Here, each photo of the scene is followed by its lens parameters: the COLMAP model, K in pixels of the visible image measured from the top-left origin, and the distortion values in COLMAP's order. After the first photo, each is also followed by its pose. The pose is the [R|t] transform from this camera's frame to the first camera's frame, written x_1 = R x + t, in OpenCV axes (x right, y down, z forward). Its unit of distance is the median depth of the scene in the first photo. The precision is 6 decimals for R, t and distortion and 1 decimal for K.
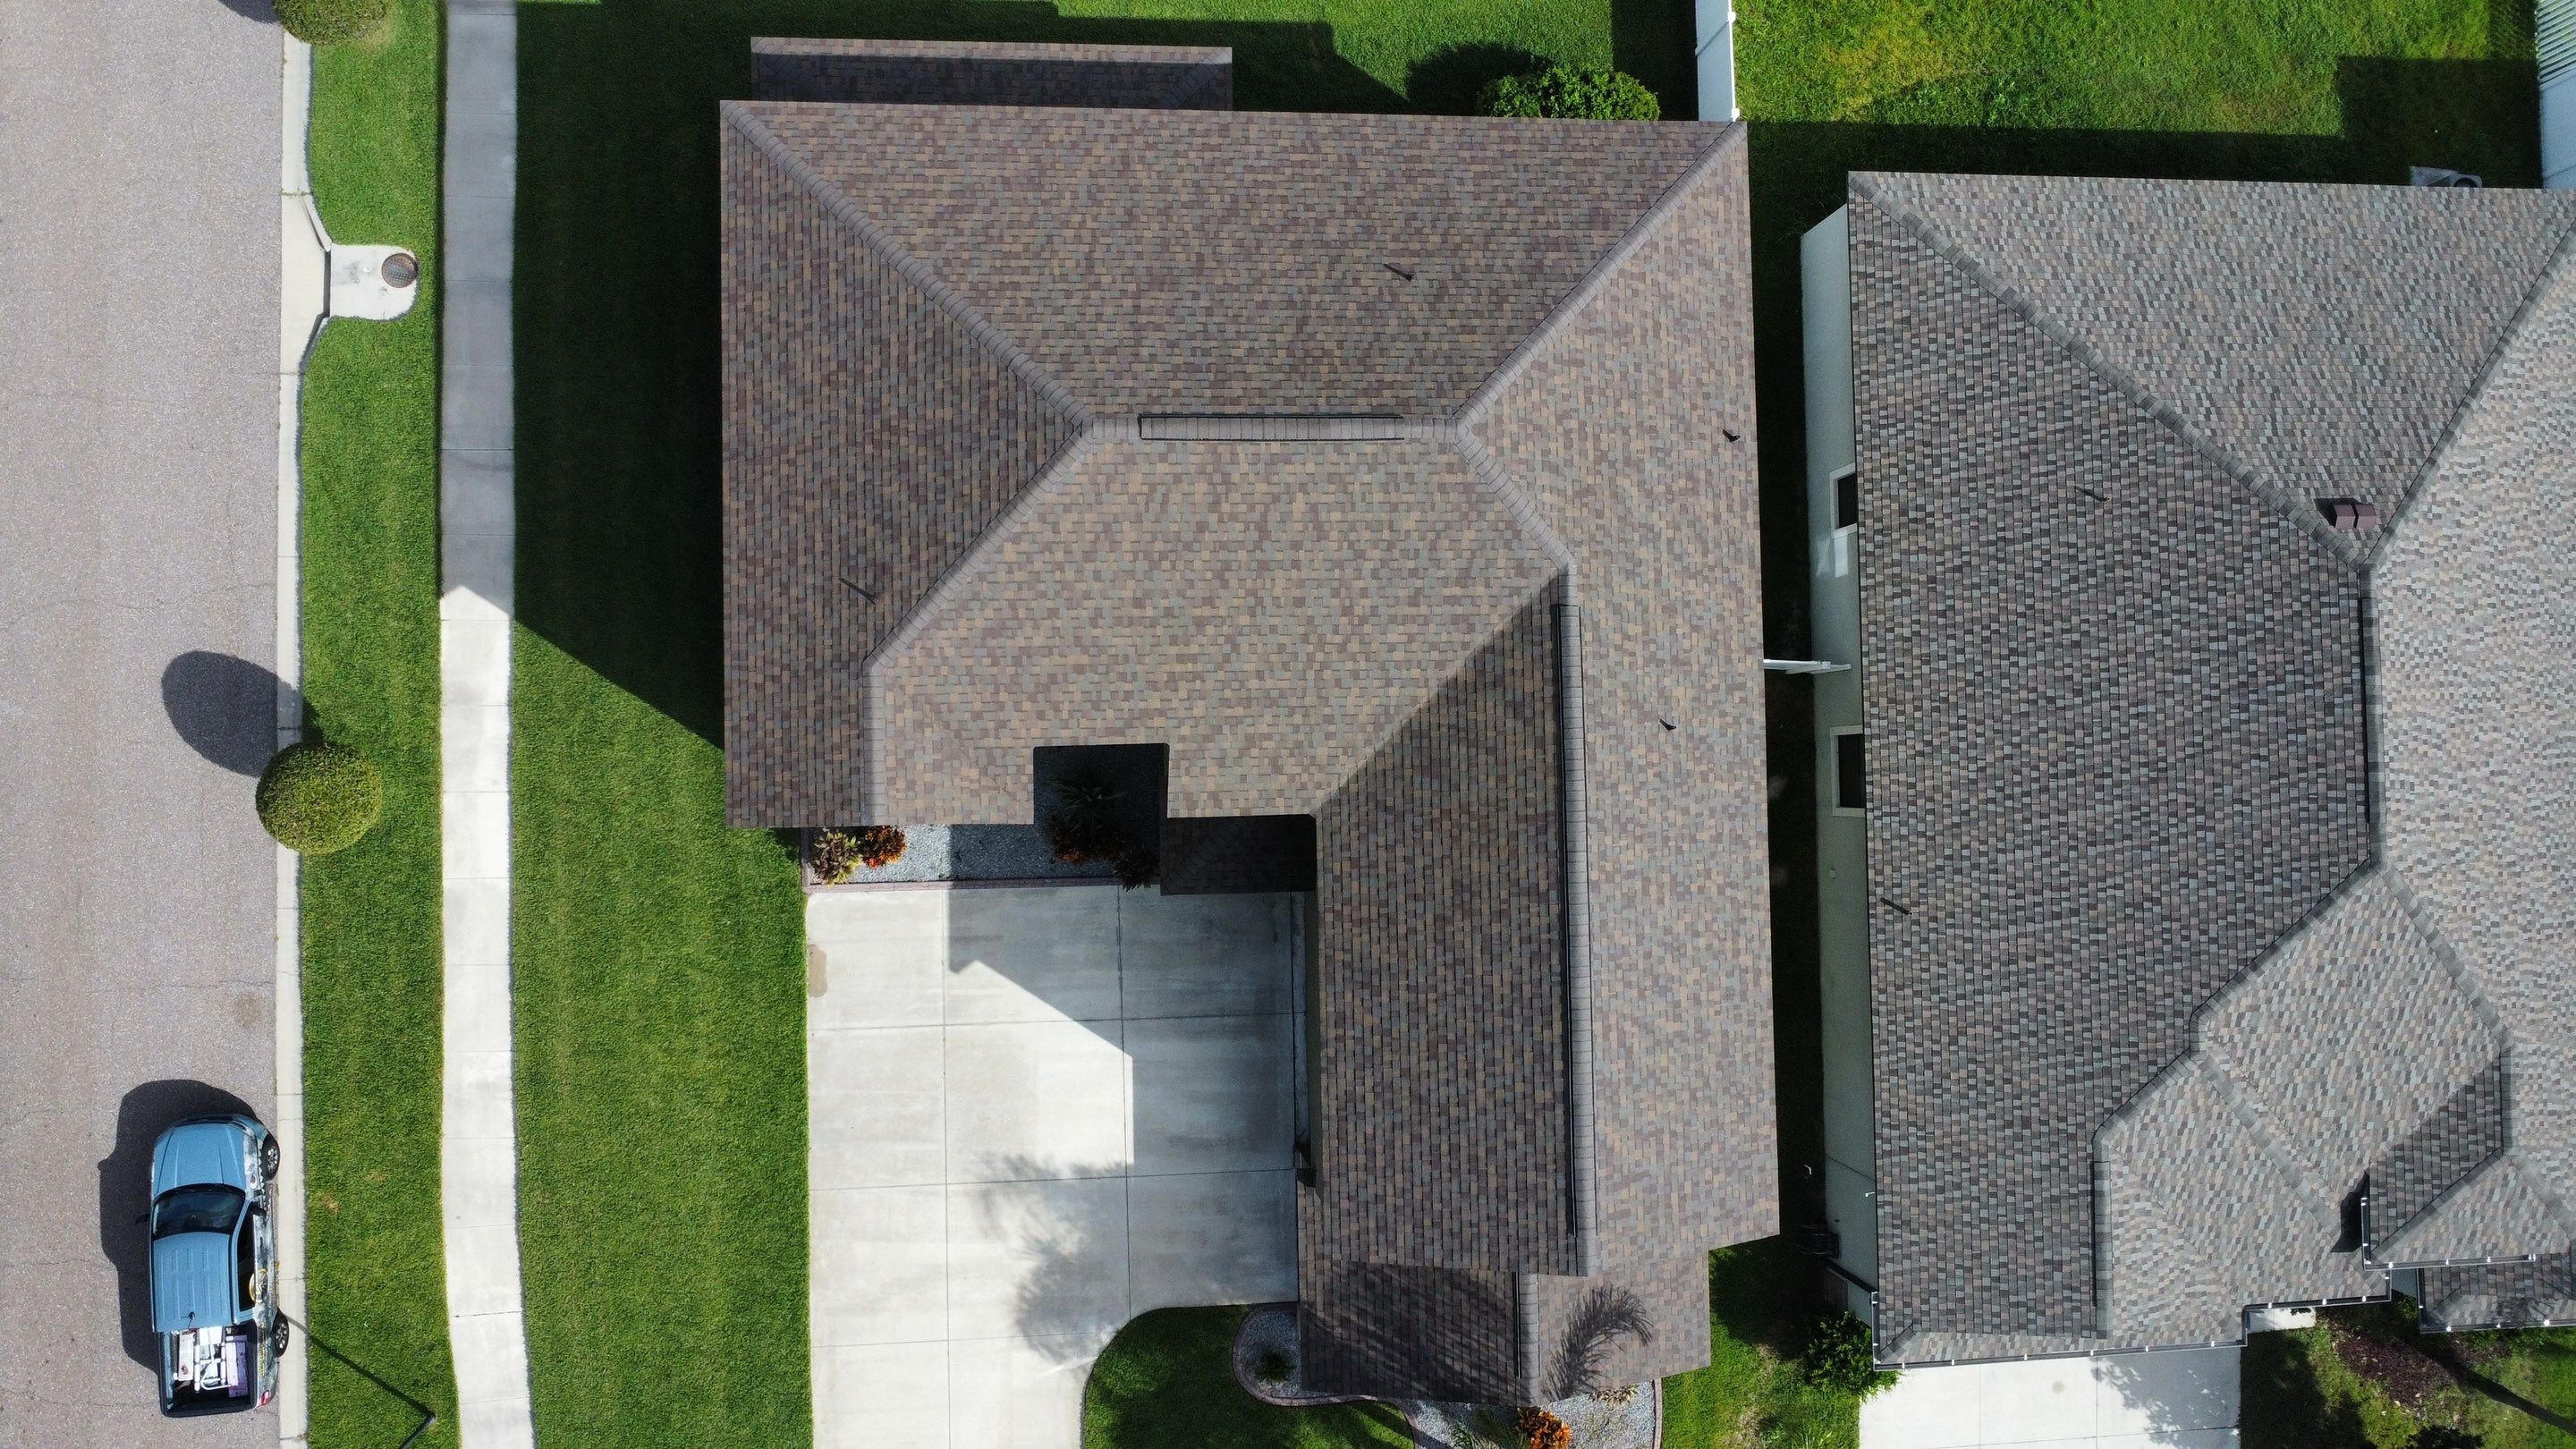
lens RADIAL K [[1865.0, 0, 1273.3], [0, 1865.0, 712.8], [0, 0, 1]] dist [-0.027772, -0.012784]
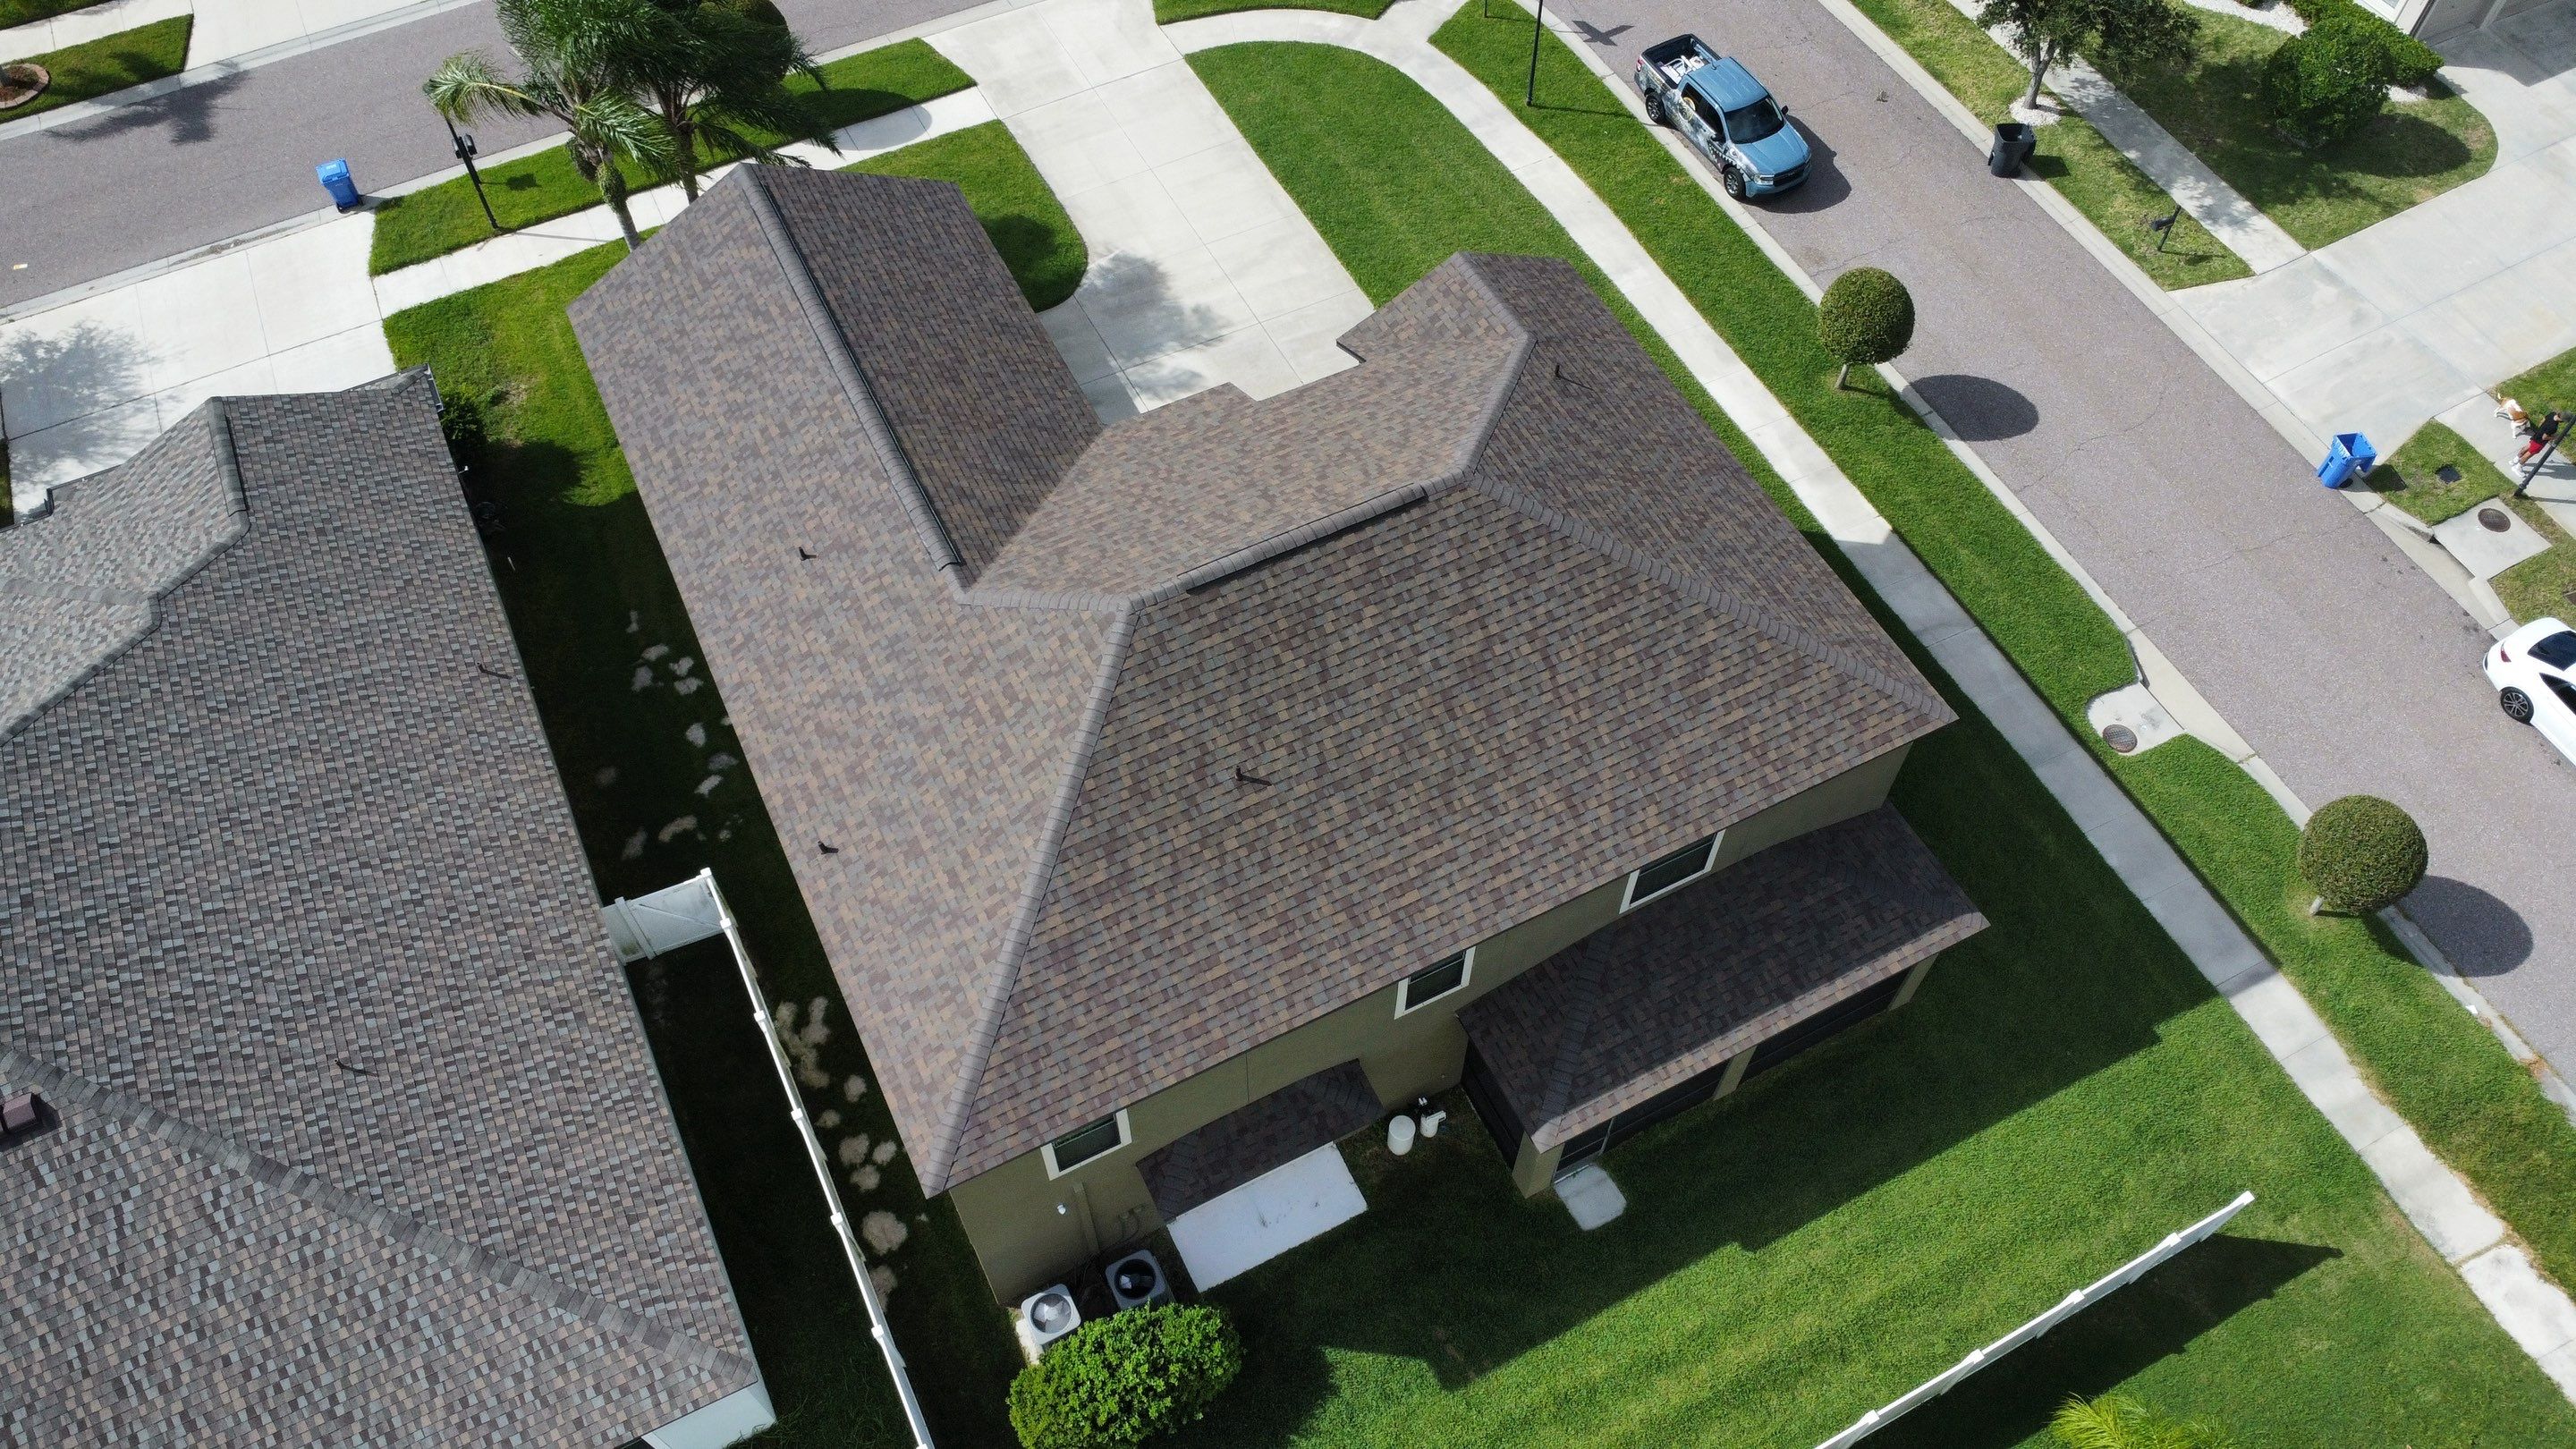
lens RADIAL K [[1865.0, 0, 1274.2], [0, 1865.0, 714.8], [0, 0, 1]] dist [-0.027772, -0.012784]
pose [[-0.897597, 0.292285, -0.329982, 0.302064], [-0.433268, -0.722900, 0.538232, -0.613612], [-0.081227, 0.626087, 0.775511, 0.242751]]
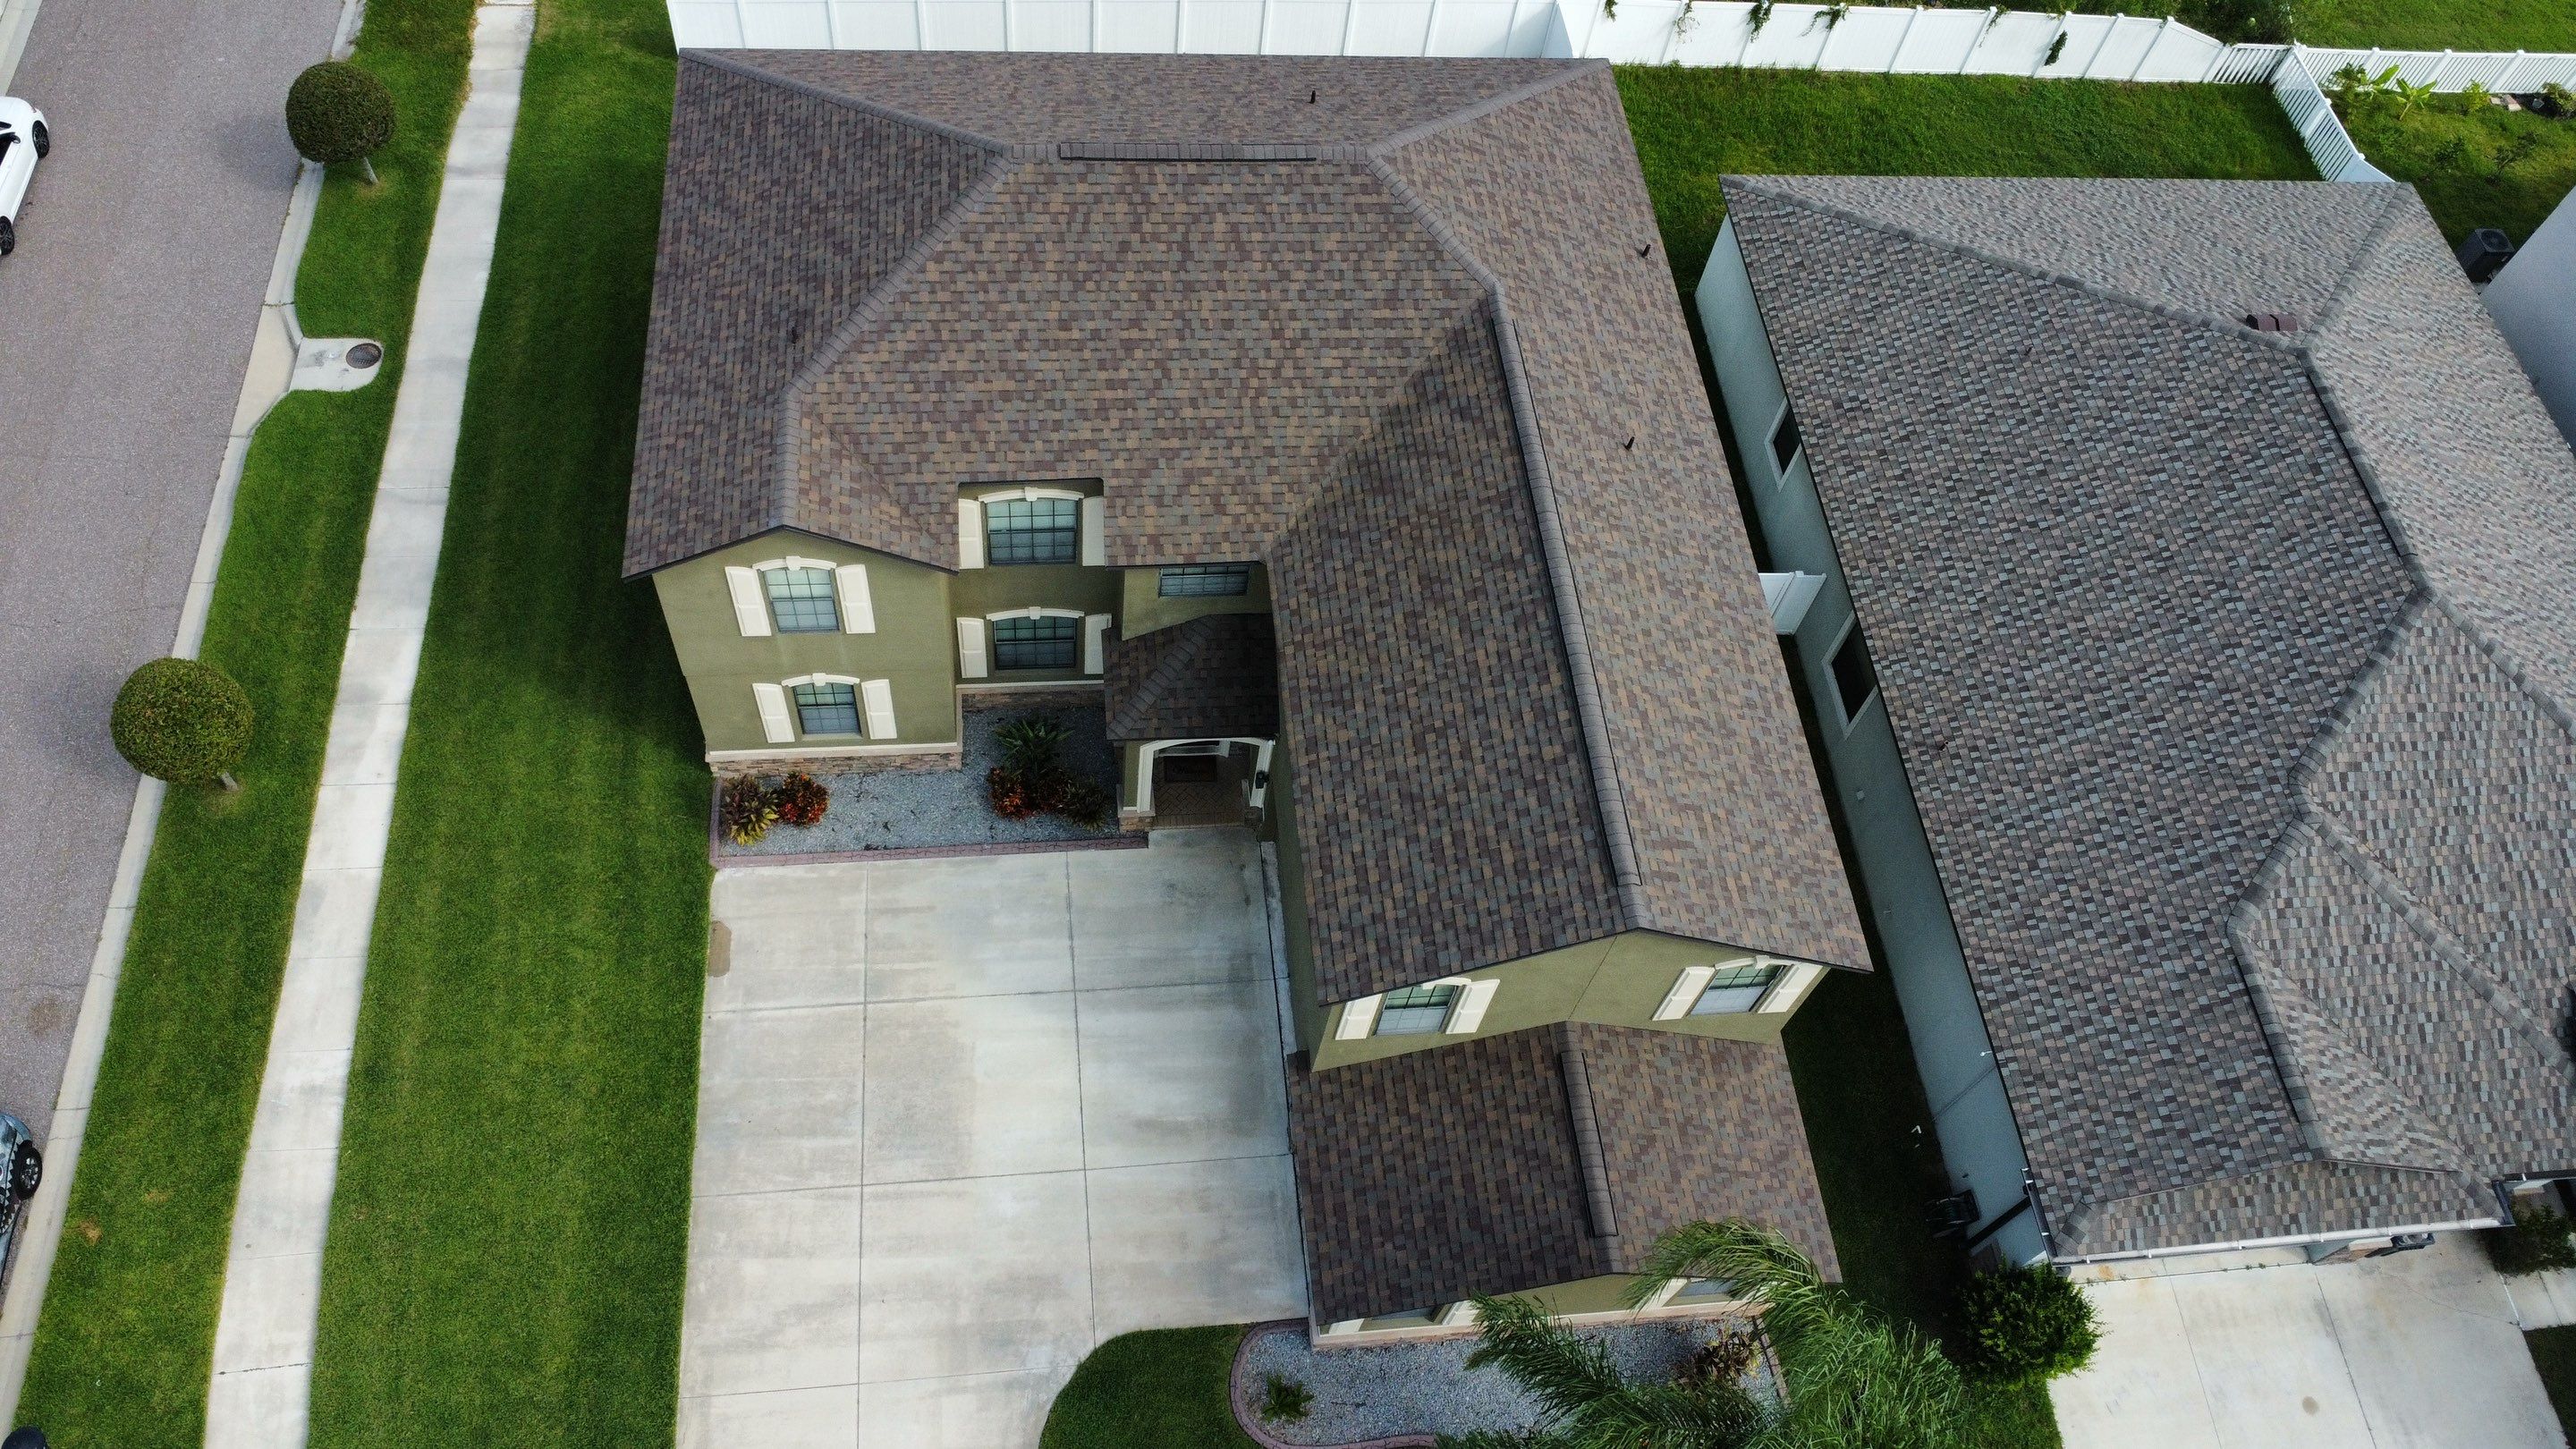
lens RADIAL K [[1865.0, 0, 1274.6], [0, 1865.0, 715.2], [0, 0, 1]] dist [-0.027772, -0.012784]
pose [[0.996742, -0.076719, 0.024889, -0.001618], [0.079009, 0.866715, -0.492507, 0.519225], [0.016212, 0.492869, 0.869953, 0.211022]]
